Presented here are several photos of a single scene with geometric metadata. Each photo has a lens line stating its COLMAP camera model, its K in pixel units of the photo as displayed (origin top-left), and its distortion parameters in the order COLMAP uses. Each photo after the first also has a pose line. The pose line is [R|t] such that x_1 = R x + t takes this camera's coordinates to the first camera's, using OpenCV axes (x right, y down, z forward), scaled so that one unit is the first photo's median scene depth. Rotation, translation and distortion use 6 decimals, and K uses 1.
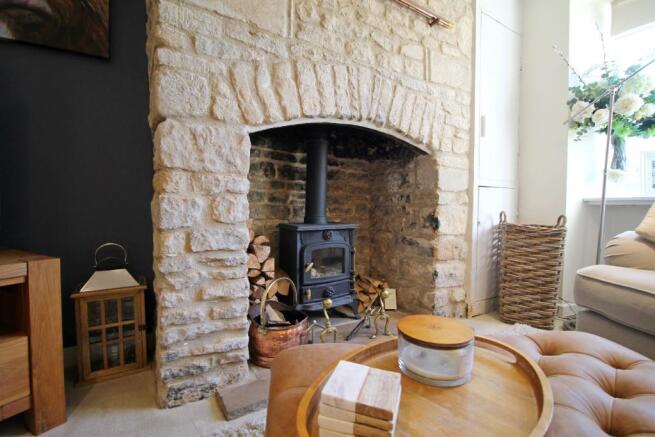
lens RADIAL K [[312.4, 0, 330.1], [0, 312.4, 215.9], [0, 0, 1]] dist [-0.013081, -0.001427]
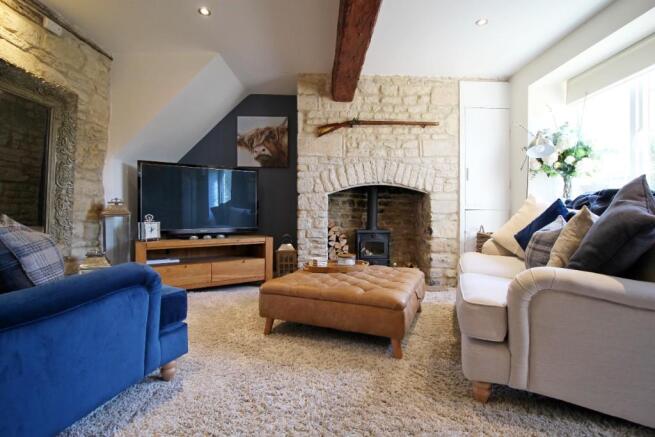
lens RADIAL K [[312.4, 0, 330.1], [0, 312.4, 215.9], [0, 0, 1]] dist [-0.013081, -0.001427]
pose [[0.860057, 0.002765, -0.510191, 0.860305], [-0.015750, 0.999653, -0.021133, -0.019971], [0.509955, 0.026211, 0.859802, -0.992245]]
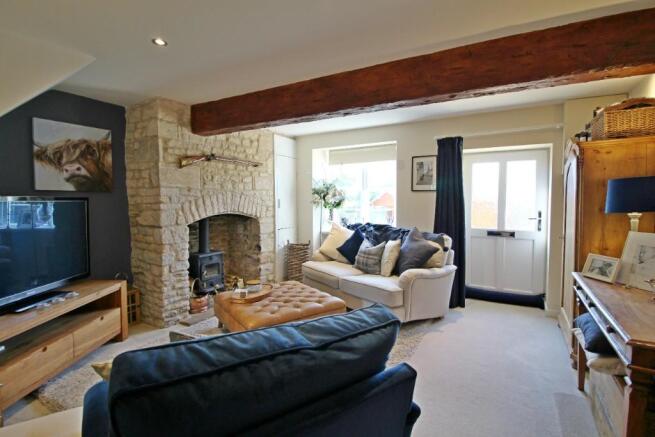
lens RADIAL K [[312.4, 0, 330.1], [0, 312.4, 215.9], [0, 0, 1]] dist [-0.013081, -0.001427]
pose [[0.877710, -0.033480, 0.478022, -0.349077], [0.026593, 0.999422, 0.021170, -0.285270], [-0.478454, -0.005869, 0.878093, -1.479618]]
